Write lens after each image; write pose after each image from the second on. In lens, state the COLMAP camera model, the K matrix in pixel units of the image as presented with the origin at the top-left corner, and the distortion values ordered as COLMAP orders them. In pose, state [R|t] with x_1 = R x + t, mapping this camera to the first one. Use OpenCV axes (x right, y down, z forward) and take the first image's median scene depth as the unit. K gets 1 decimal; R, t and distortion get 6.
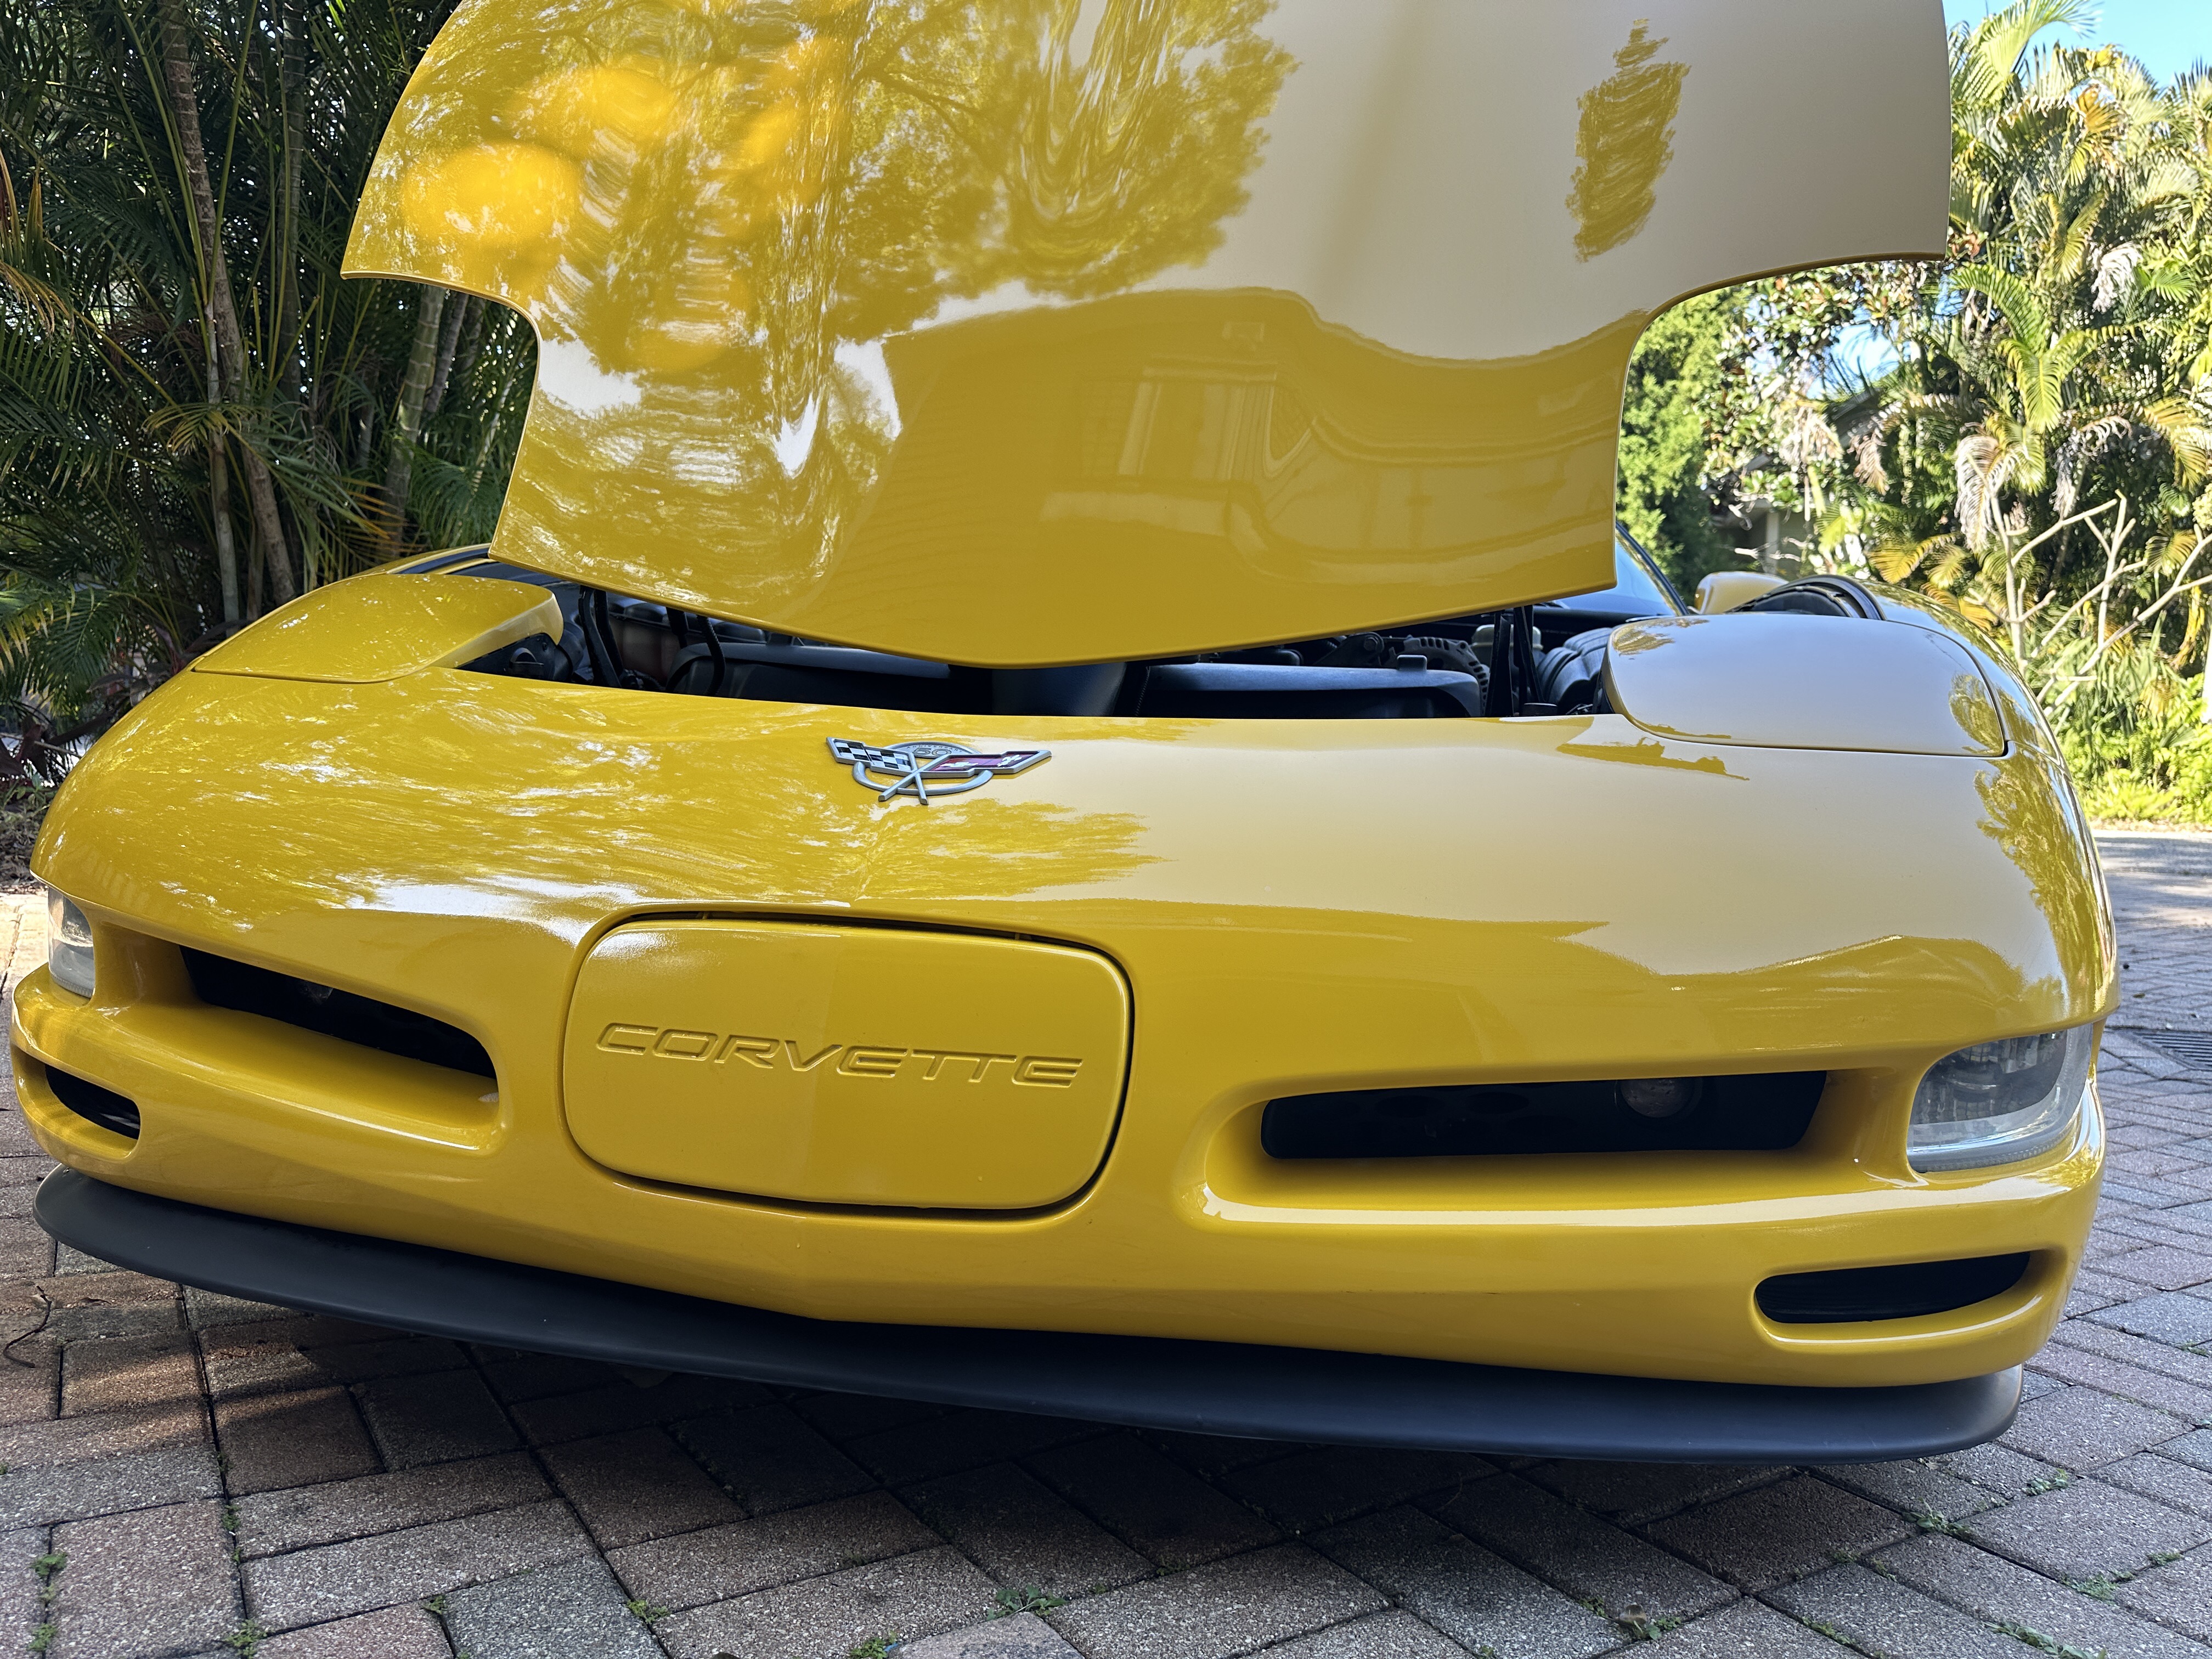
lens RADIAL K [[1590.1, 0, 1114.8], [0, 1590.1, 809.6], [0, 0, 1]] dist [0.055003, -0.077646]
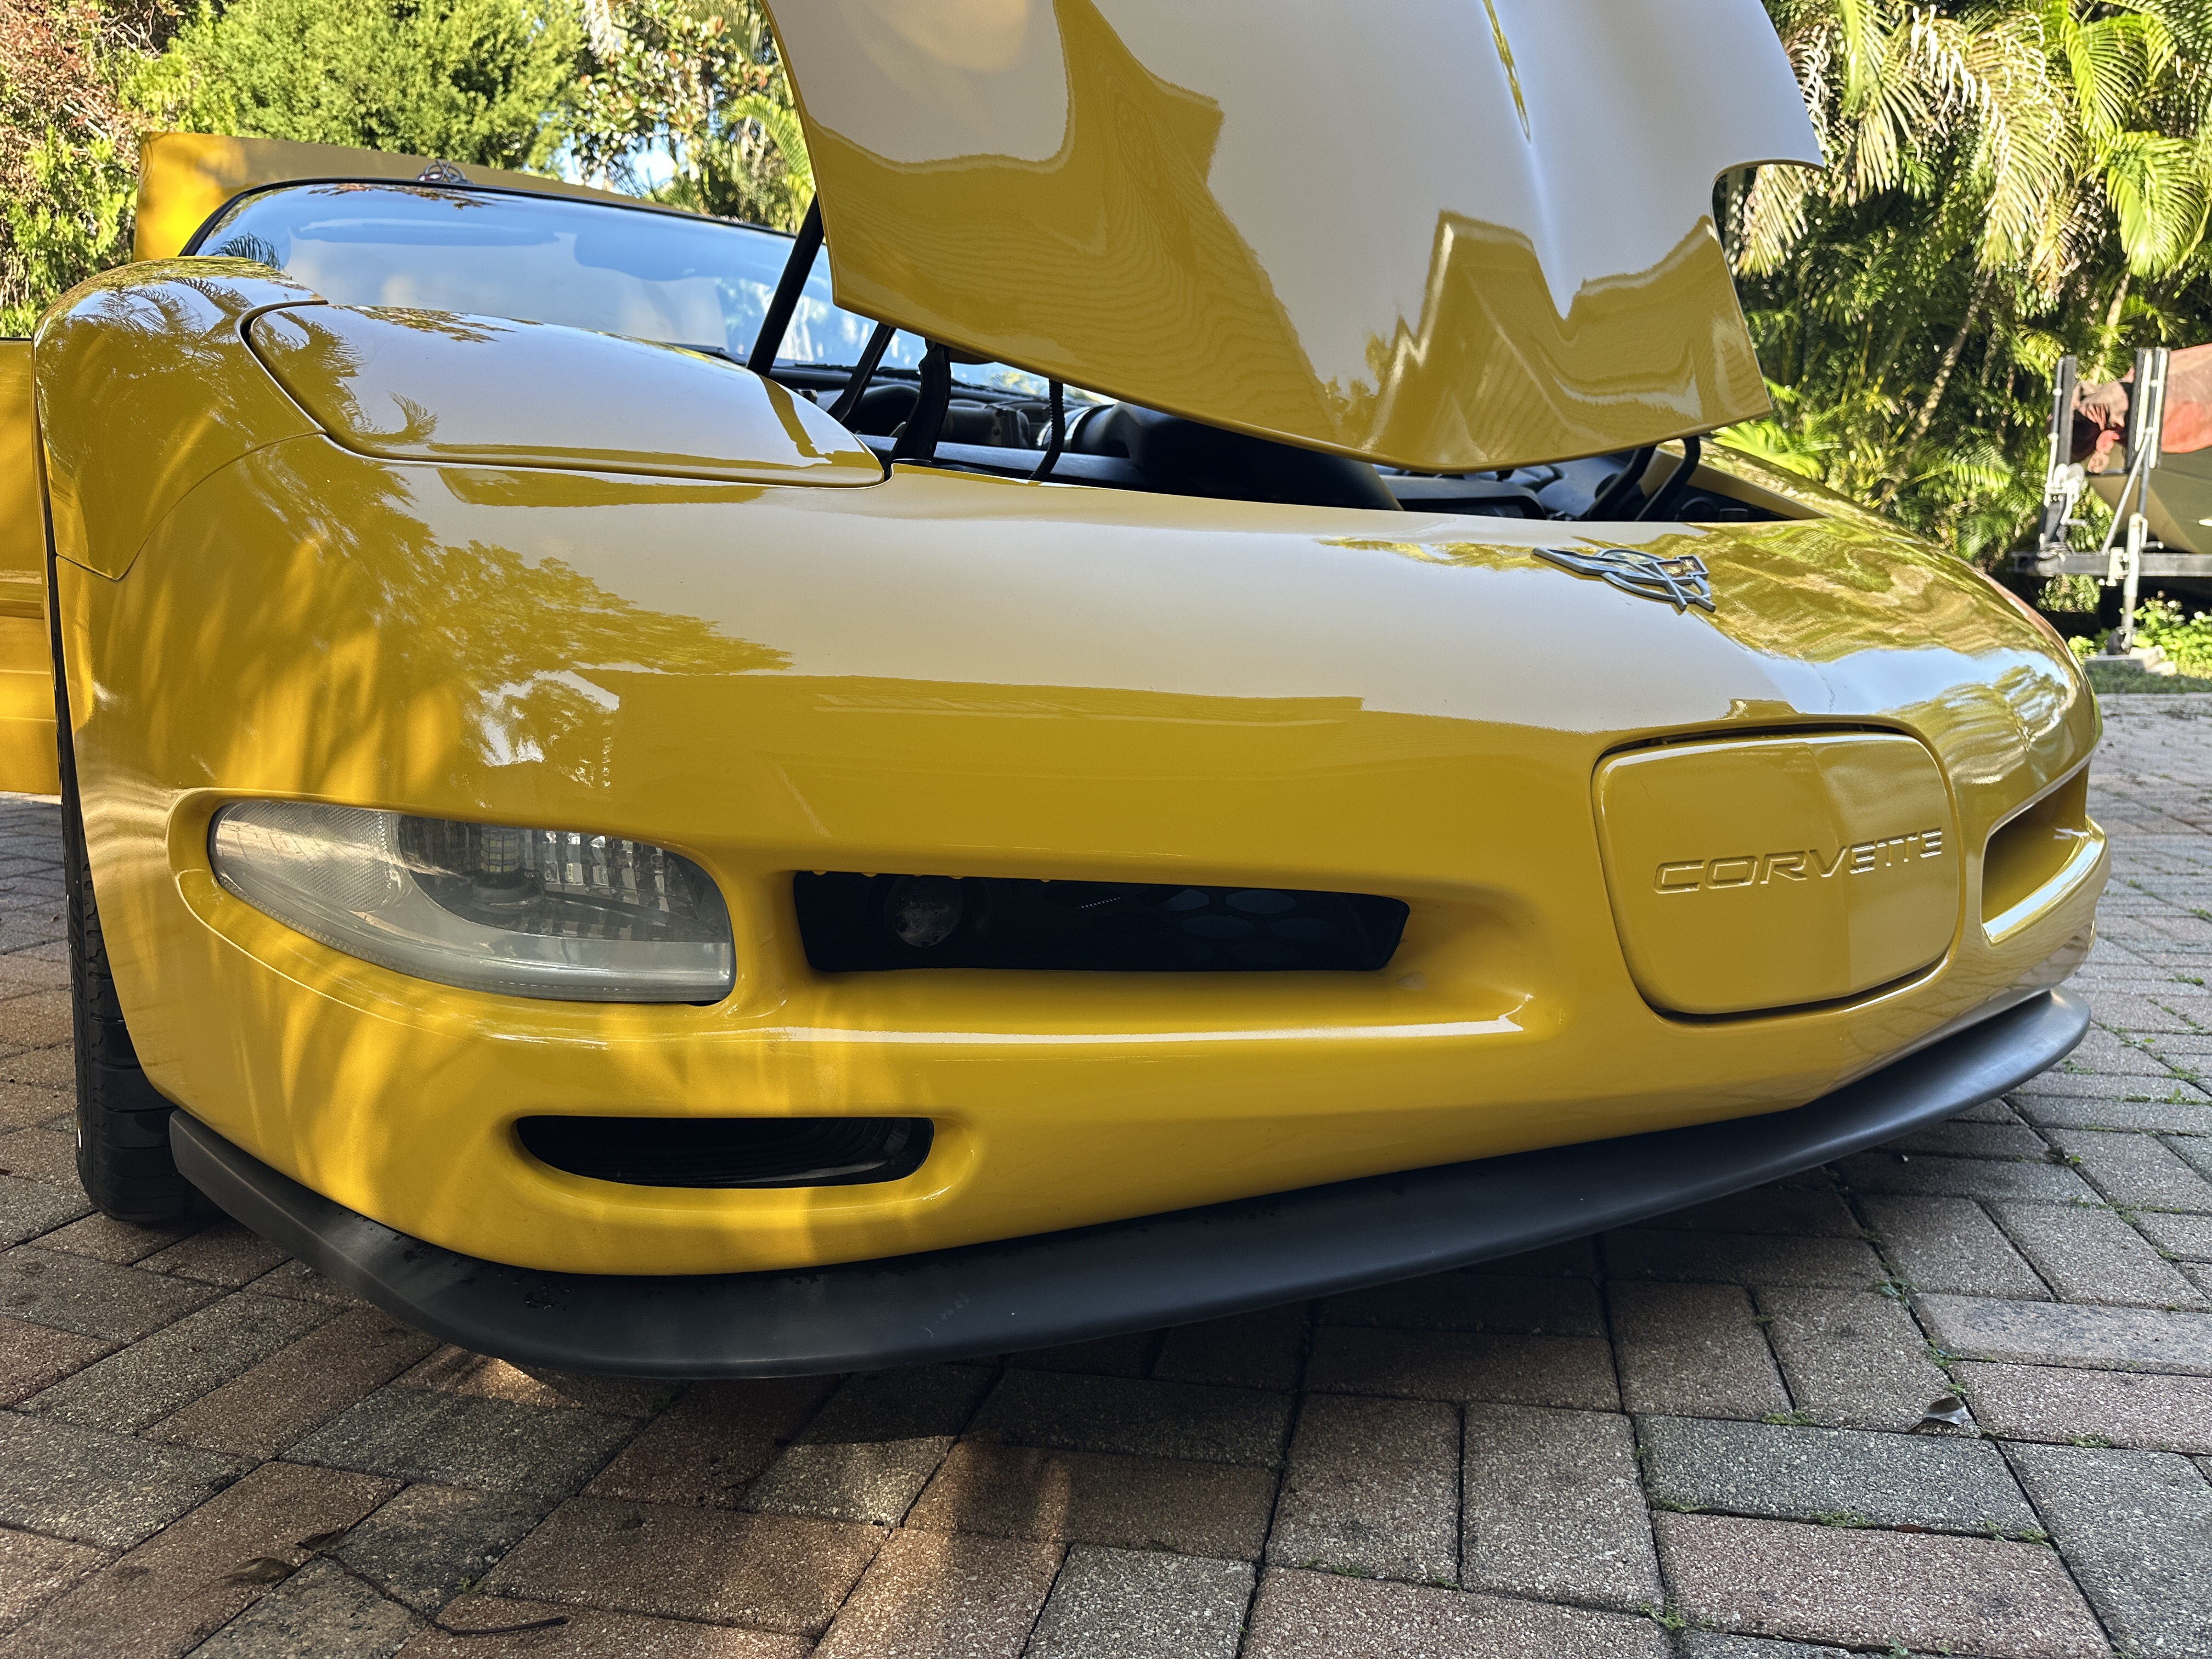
lens RADIAL K [[1590.1, 0, 1114.8], [0, 1590.1, 809.6], [0, 0, 1]] dist [0.055003, -0.077646]
pose [[0.716702, -0.133648, 0.684453, -0.102430], [0.053586, 0.989117, 0.137026, -0.003587], [-0.695318, -0.061530, 0.716064, 0.049182]]
